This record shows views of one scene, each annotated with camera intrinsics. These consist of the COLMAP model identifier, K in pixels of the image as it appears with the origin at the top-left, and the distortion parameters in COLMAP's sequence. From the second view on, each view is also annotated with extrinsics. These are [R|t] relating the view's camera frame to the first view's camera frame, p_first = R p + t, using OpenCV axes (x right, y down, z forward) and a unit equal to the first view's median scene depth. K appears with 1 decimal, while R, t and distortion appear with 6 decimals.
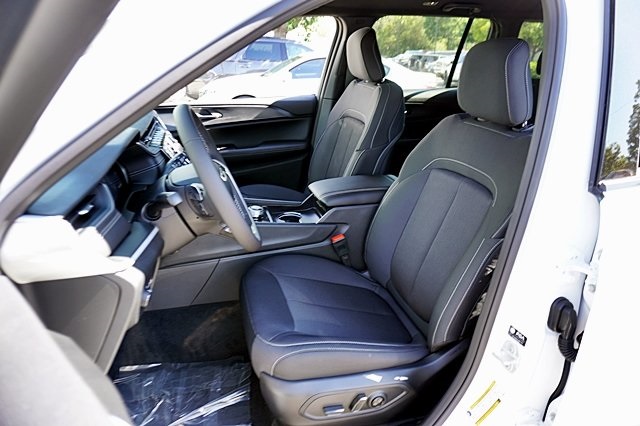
lens RADIAL K [[427.0, 0, 319.6], [0, 427.0, 212.6], [0, 0, 1]] dist [-0.031490, 0.013254]
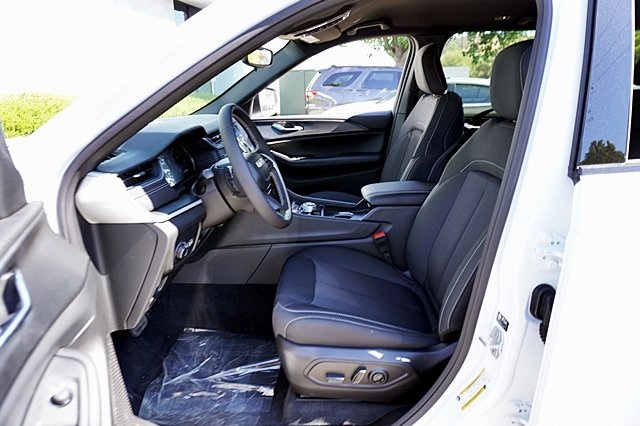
lens RADIAL K [[427.0, 0, 319.1], [0, 427.0, 210.9], [0, 0, 1]] dist [-0.031490, 0.013254]
pose [[0.958879, 0.053369, -0.278751, 0.220498], [-0.072934, 0.995513, -0.060285, 0.085225], [0.274283, 0.078137, 0.958469, -0.076108]]
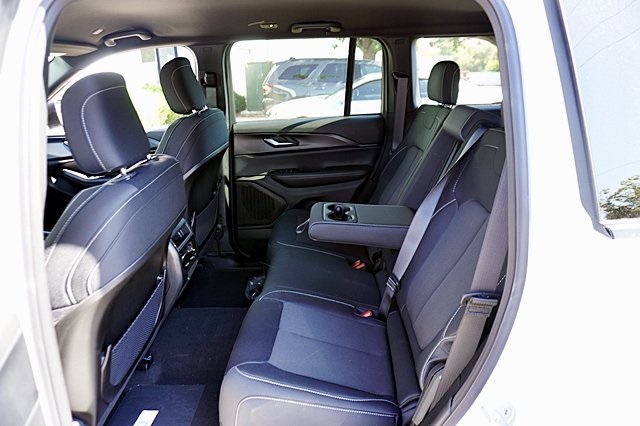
lens RADIAL K [[427.0, 0, 318.7], [0, 427.0, 210.2], [0, 0, 1]] dist [-0.031490, 0.013254]
pose [[0.959957, 0.057312, -0.274221, 0.942040], [-0.070008, 0.996870, -0.036730, -0.116662], [0.271257, 0.054457, 0.960965, 0.271688]]
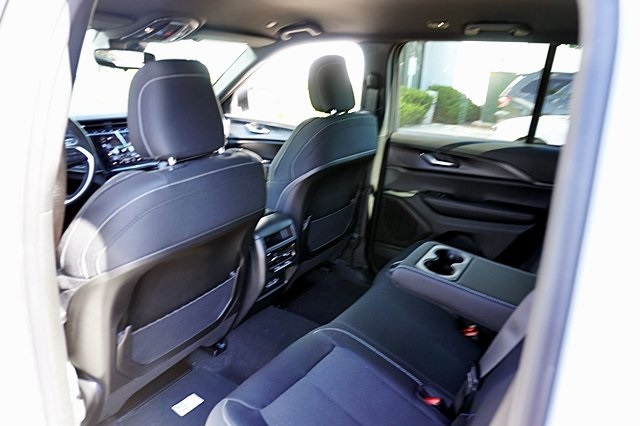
lens RADIAL K [[427.0, 0, 318.8], [0, 427.0, 212.9], [0, 0, 1]] dist [-0.031490, 0.013254]
pose [[0.673478, 0.264083, -0.690426, 1.095174], [-0.312480, 0.948161, 0.057855, -0.221845], [0.669913, 0.176780, 0.721086, 0.542862]]
